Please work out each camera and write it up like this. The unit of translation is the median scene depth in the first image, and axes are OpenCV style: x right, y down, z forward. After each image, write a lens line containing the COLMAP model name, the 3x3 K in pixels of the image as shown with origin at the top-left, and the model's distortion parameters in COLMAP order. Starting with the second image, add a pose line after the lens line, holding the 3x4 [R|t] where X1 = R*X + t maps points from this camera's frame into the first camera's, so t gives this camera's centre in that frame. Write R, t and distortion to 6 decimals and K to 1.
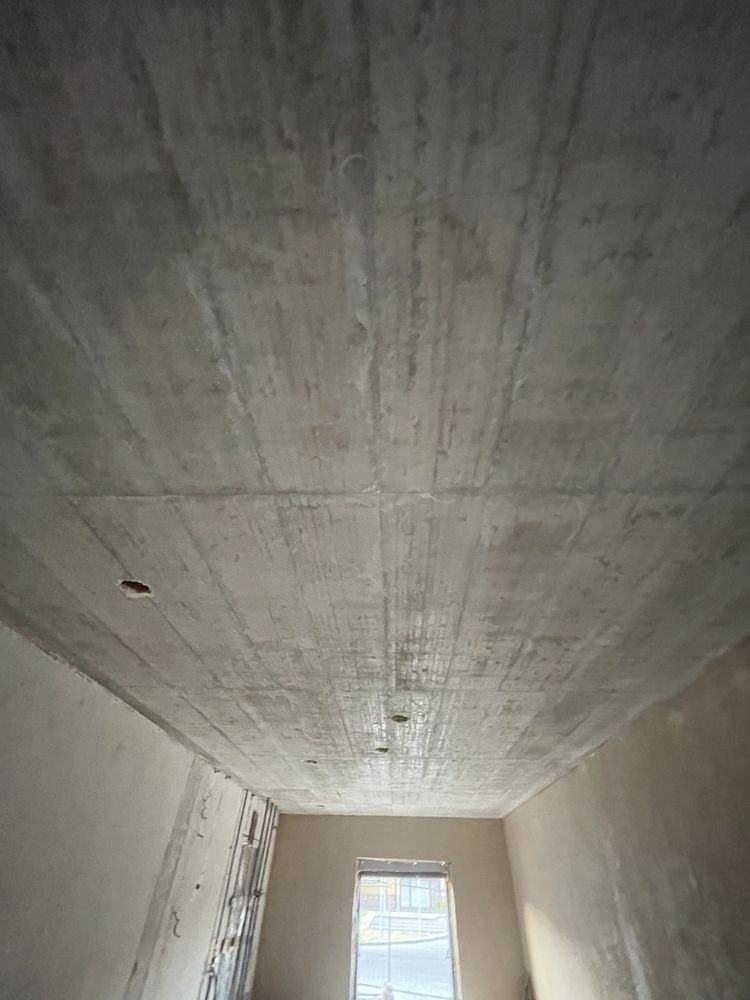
lens RADIAL K [[400.2, 0, 378.8], [0, 400.2, 500.2], [0, 0, 1]] dist [-0.000977, -0.000197]
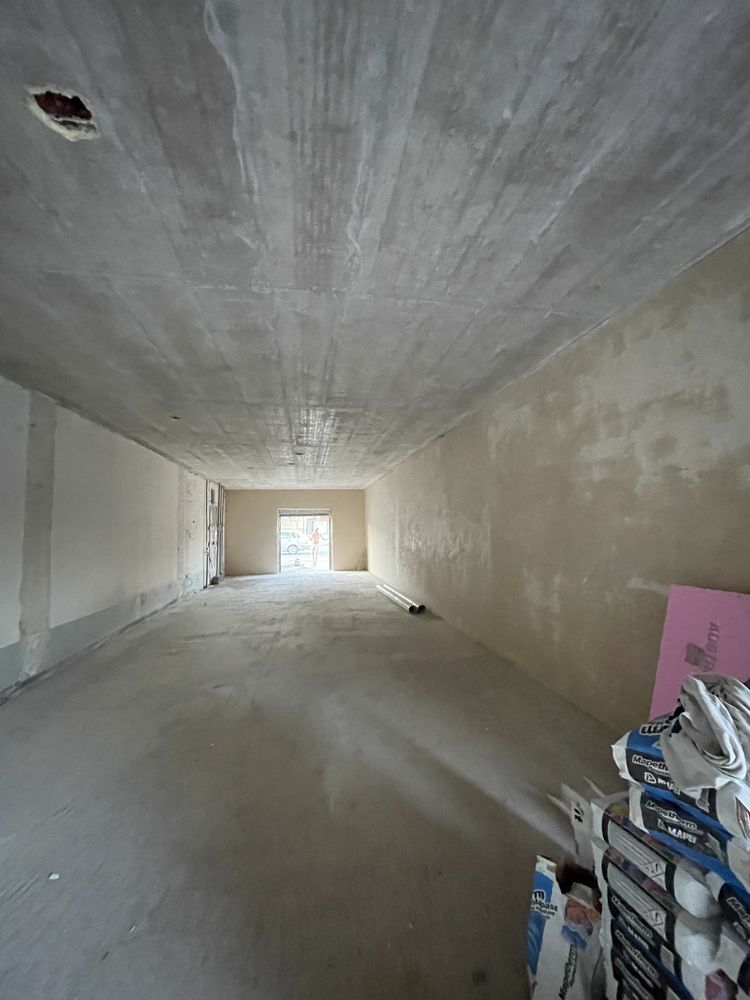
lens RADIAL K [[400.2, 0, 378.8], [0, 400.2, 500.2], [0, 0, 1]] dist [-0.000977, -0.000197]
pose [[0.976652, -0.027686, 0.213035, 0.007287], [-0.116967, 0.763254, 0.635423, -0.482581], [-0.180193, -0.645505, 0.742195, -0.568510]]
